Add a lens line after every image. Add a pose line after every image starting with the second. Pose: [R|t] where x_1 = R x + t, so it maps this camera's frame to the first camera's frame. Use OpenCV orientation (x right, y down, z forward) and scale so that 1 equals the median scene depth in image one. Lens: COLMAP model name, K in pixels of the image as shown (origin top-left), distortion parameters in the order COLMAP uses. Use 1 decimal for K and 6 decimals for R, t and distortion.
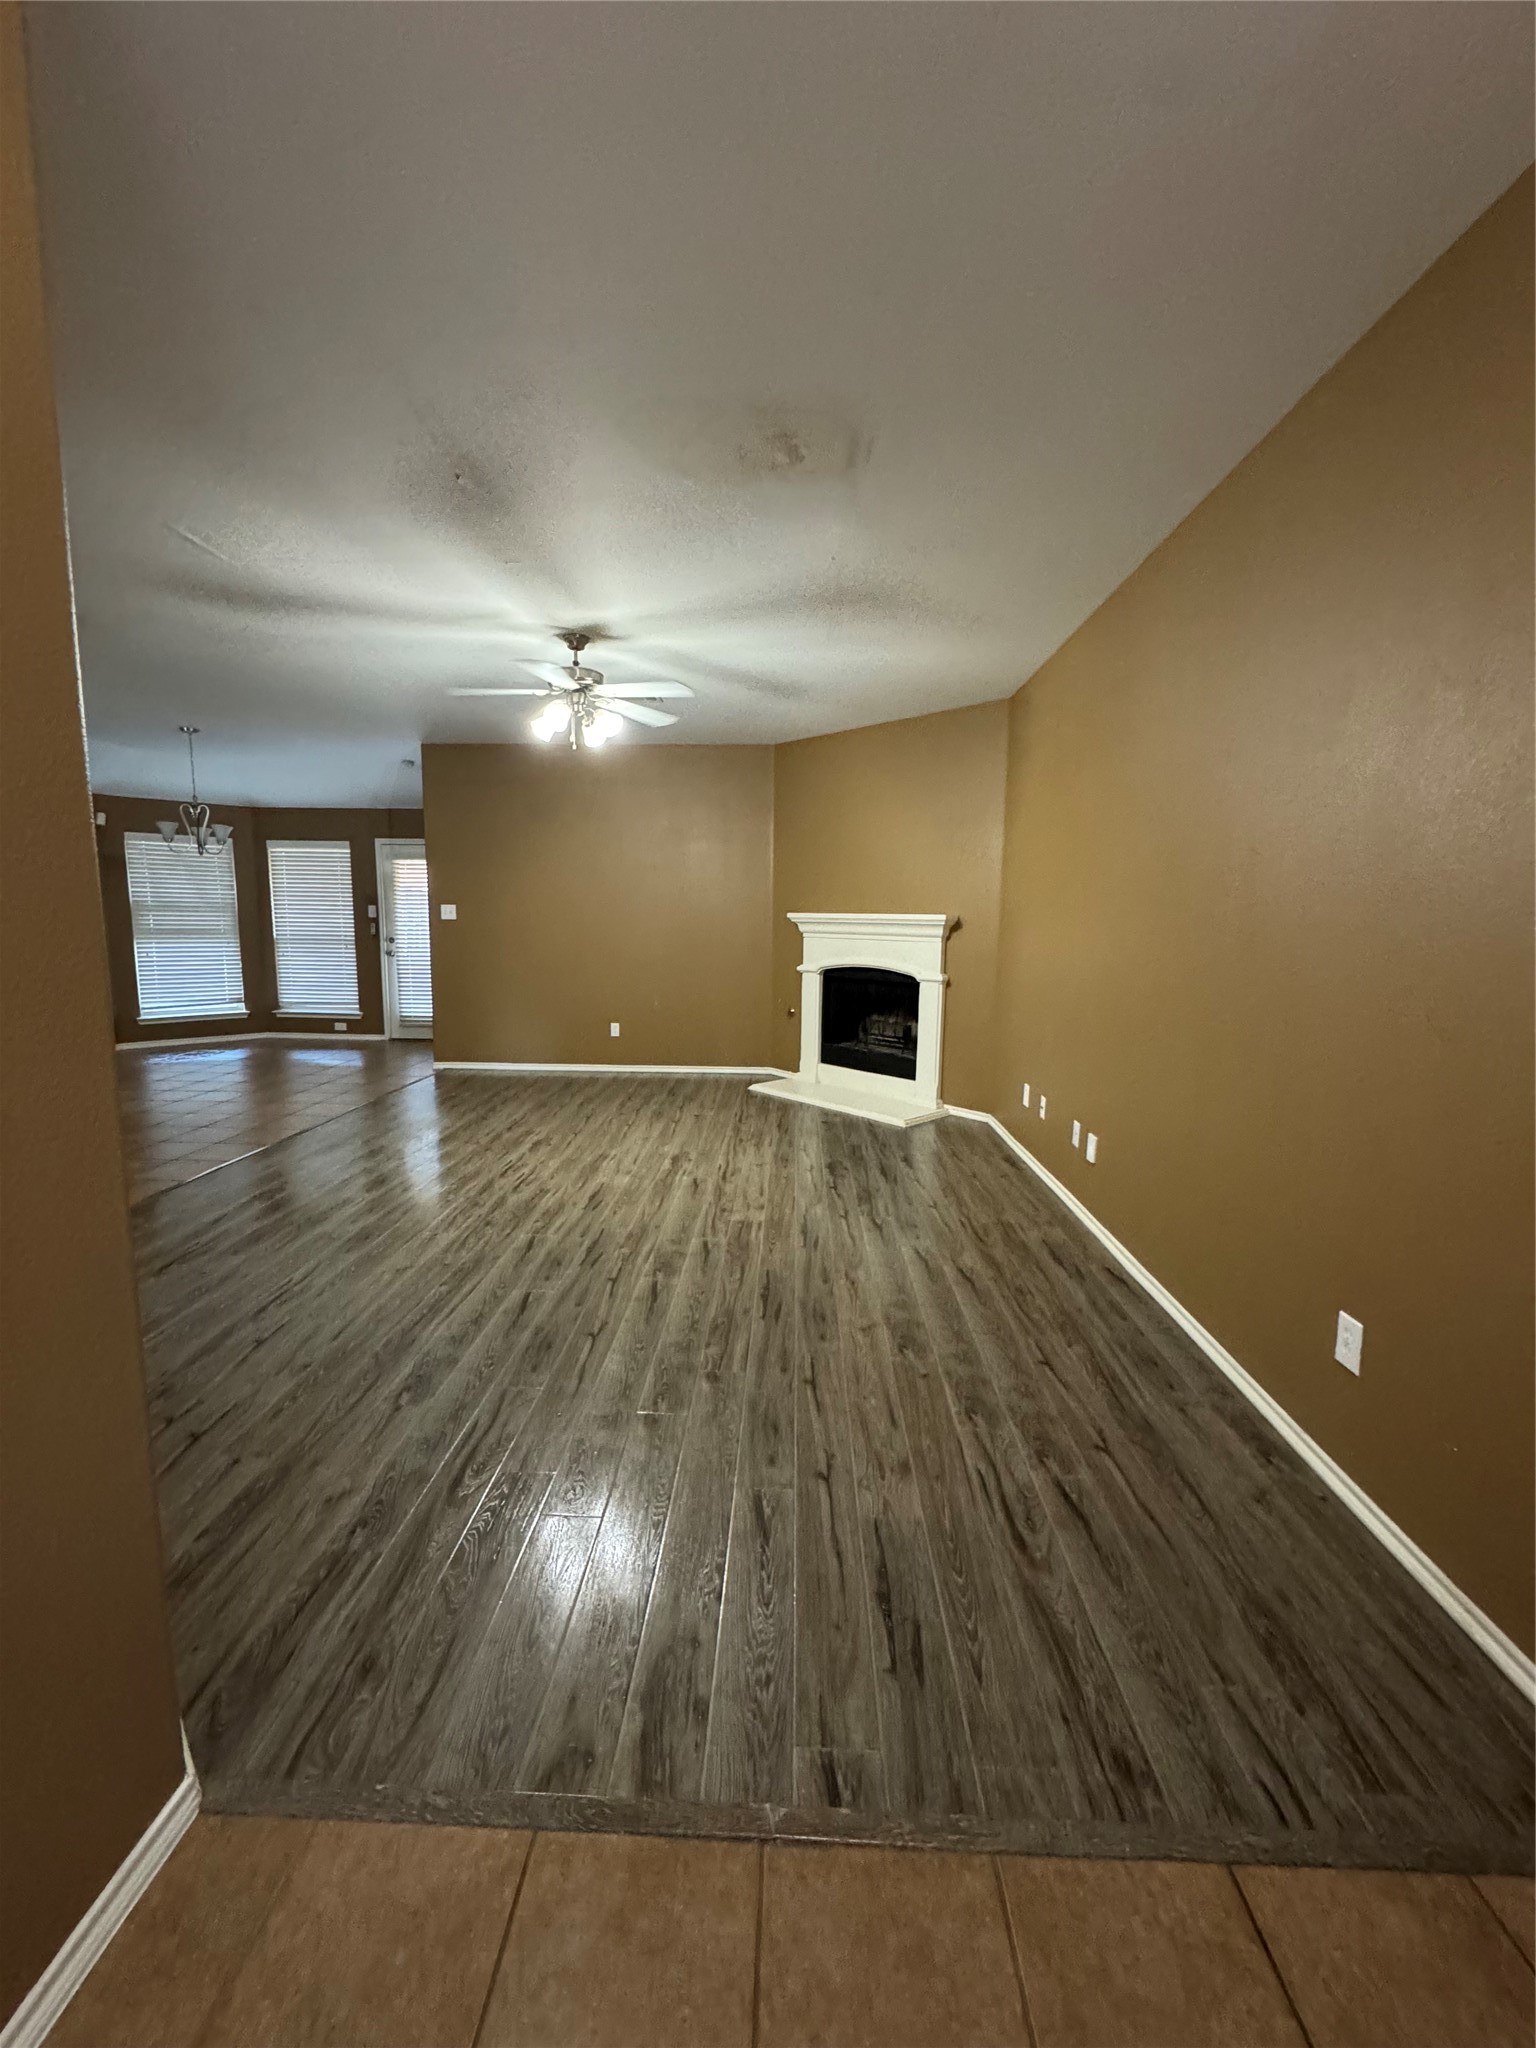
lens RADIAL K [[823.4, 0, 758.5], [0, 823.4, 1032.6], [0, 0, 1]] dist [0.004755, 0.000067]
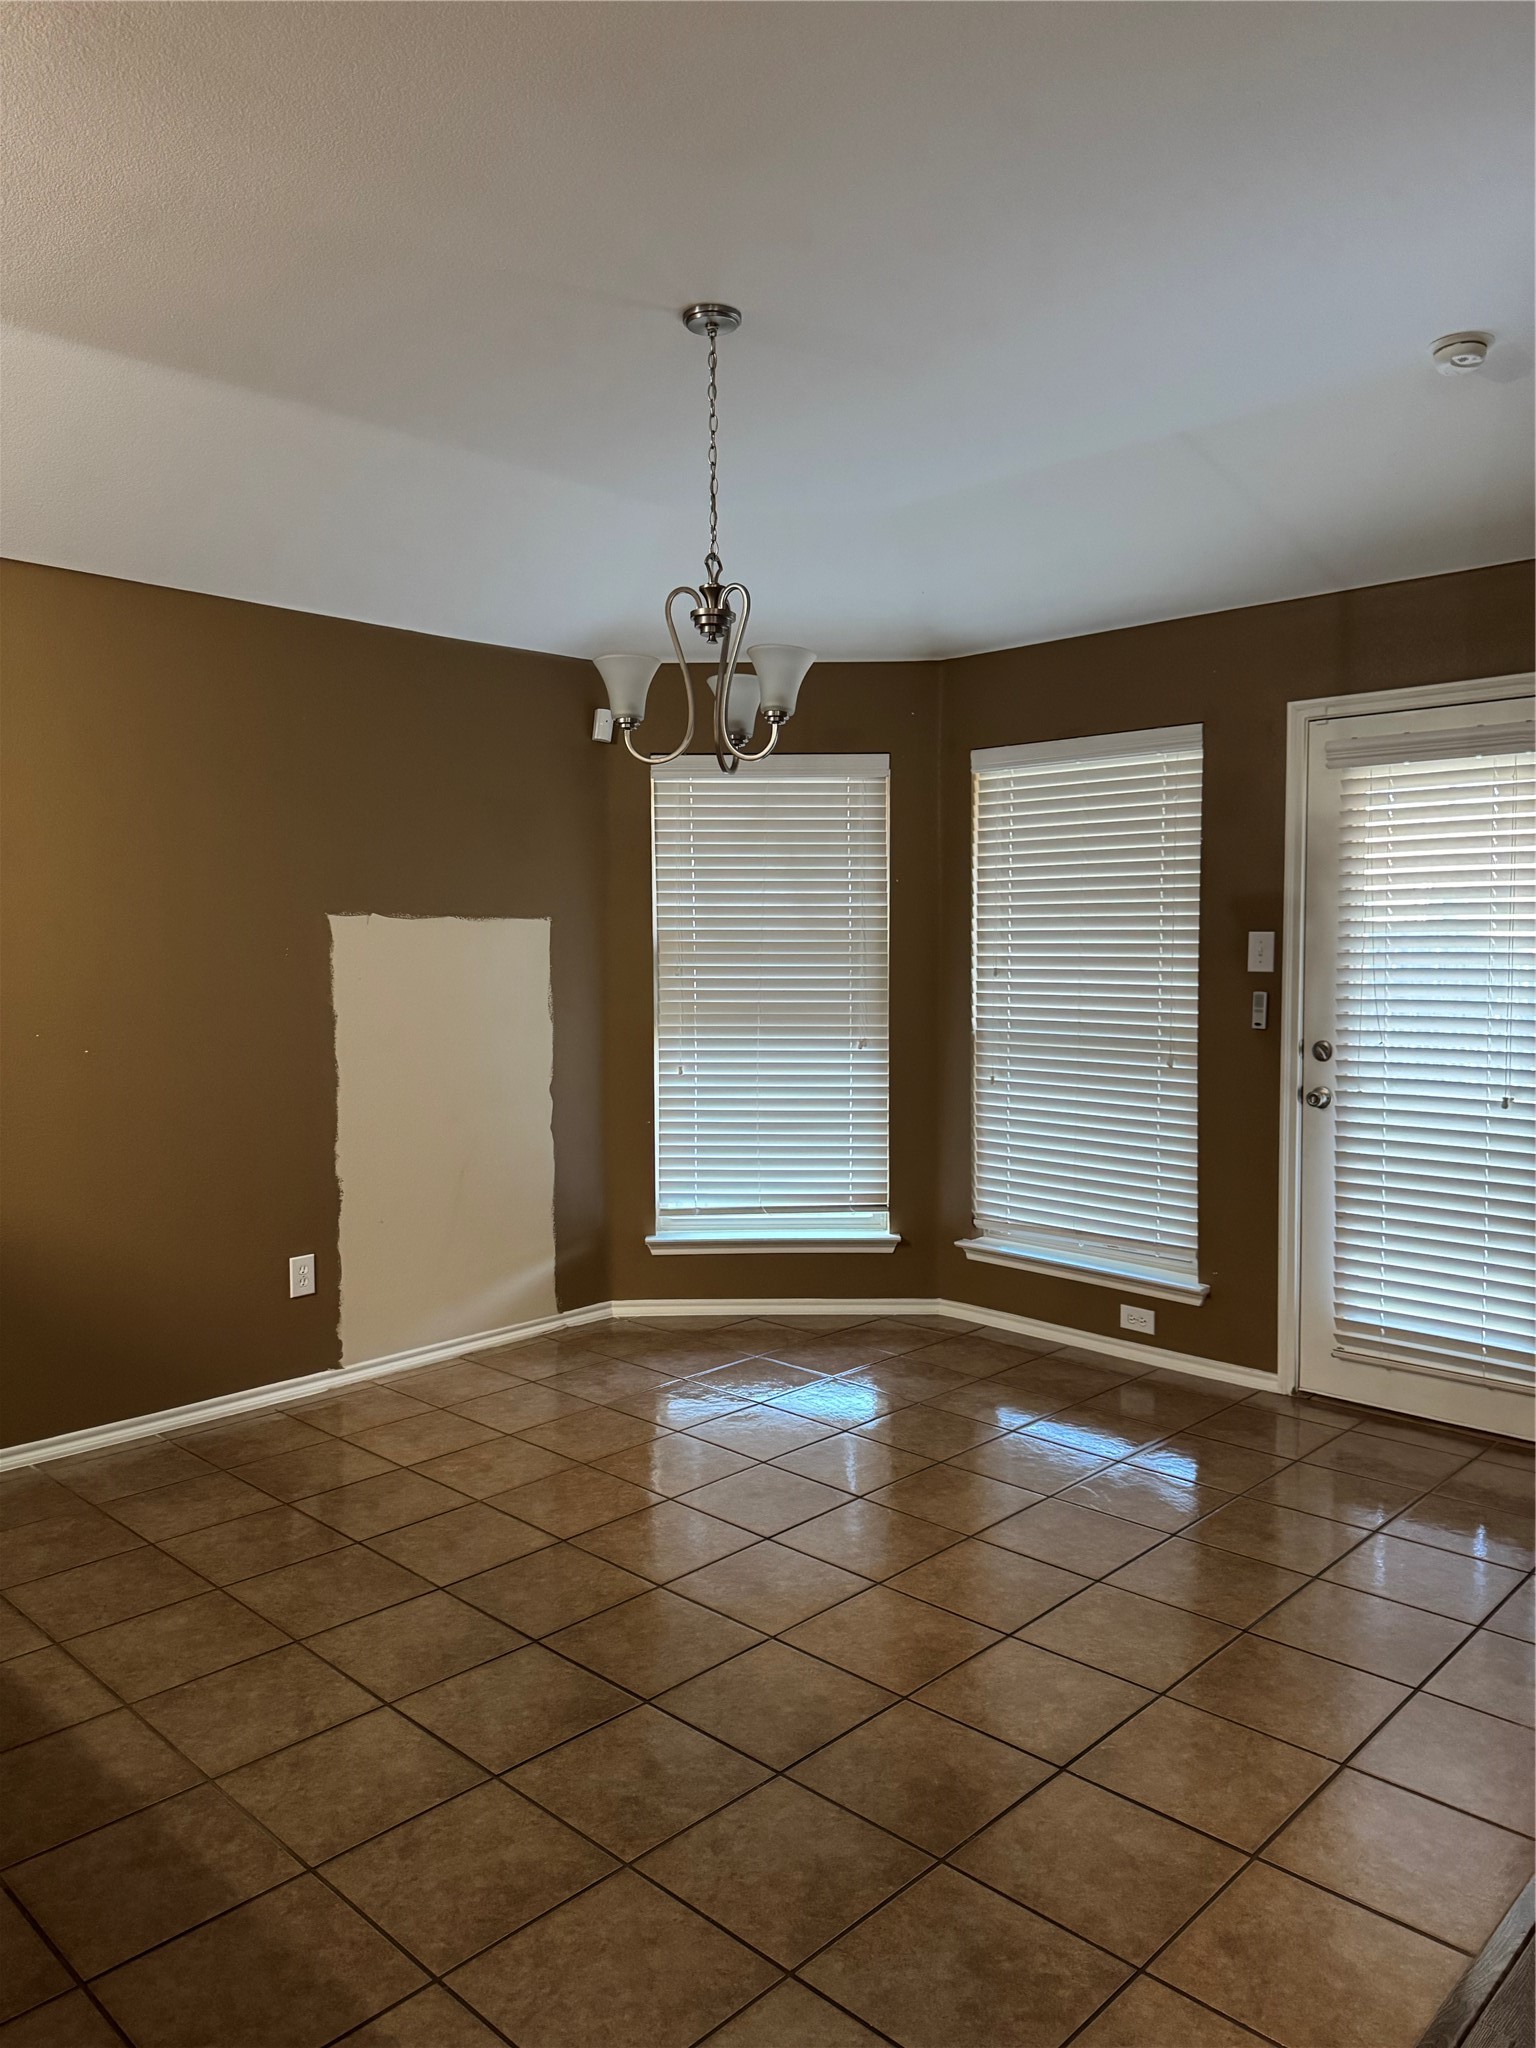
lens RADIAL K [[1453.6, 0, 759.7], [0, 1453.6, 1023.6], [0, 0, 1]] dist [0.028494, -0.004781]
pose [[0.757660, 0.024818, -0.652178, -0.263495], [-0.071575, 0.996409, -0.045233, -0.085073], [0.648713, 0.080951, 0.756715, 0.491058]]
